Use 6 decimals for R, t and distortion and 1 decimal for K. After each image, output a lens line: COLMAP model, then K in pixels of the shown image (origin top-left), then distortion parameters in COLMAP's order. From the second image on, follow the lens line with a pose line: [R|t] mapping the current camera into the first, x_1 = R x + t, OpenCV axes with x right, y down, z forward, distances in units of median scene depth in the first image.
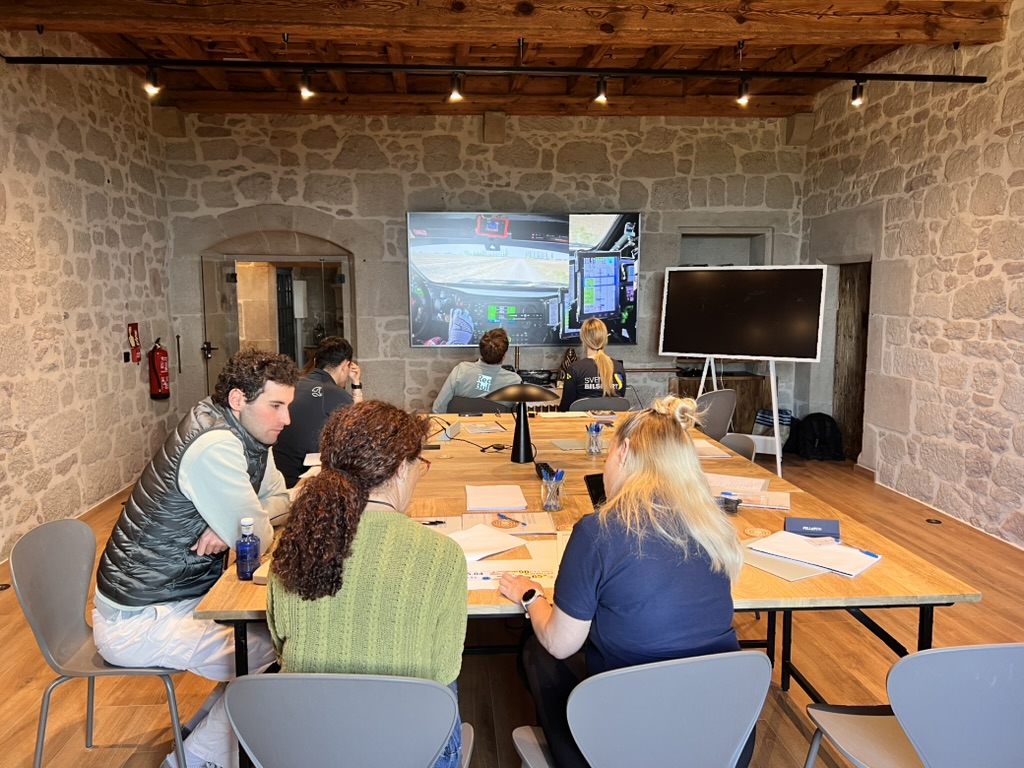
lens RADIAL K [[771.1, 0, 507.1], [0, 771.1, 380.6], [0, 0, 1]] dist [0.051173, -0.055063]
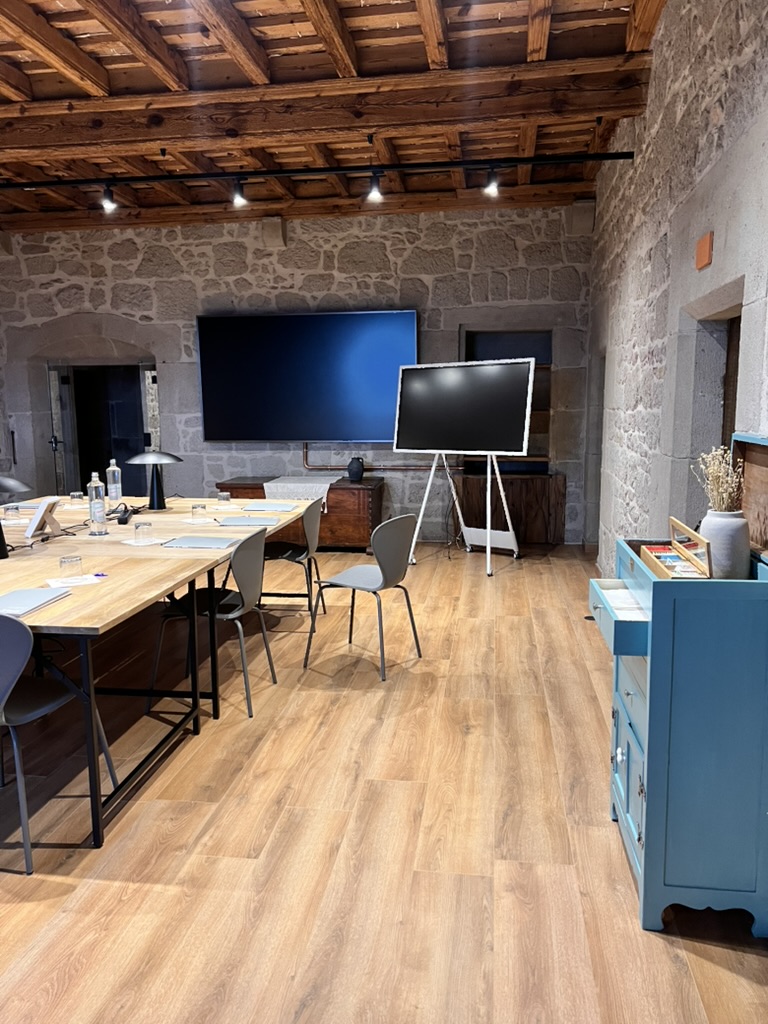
lens RADIAL K [[771.1, 0, 385.1], [0, 771.1, 511.7], [0, 0, 1]] dist [0.051173, -0.055063]
pose [[0.976278, 0.022825, -0.215316, 0.365481], [-0.016349, 0.999360, 0.031807, 0.015146], [0.215904, -0.027533, 0.976026, -0.000360]]
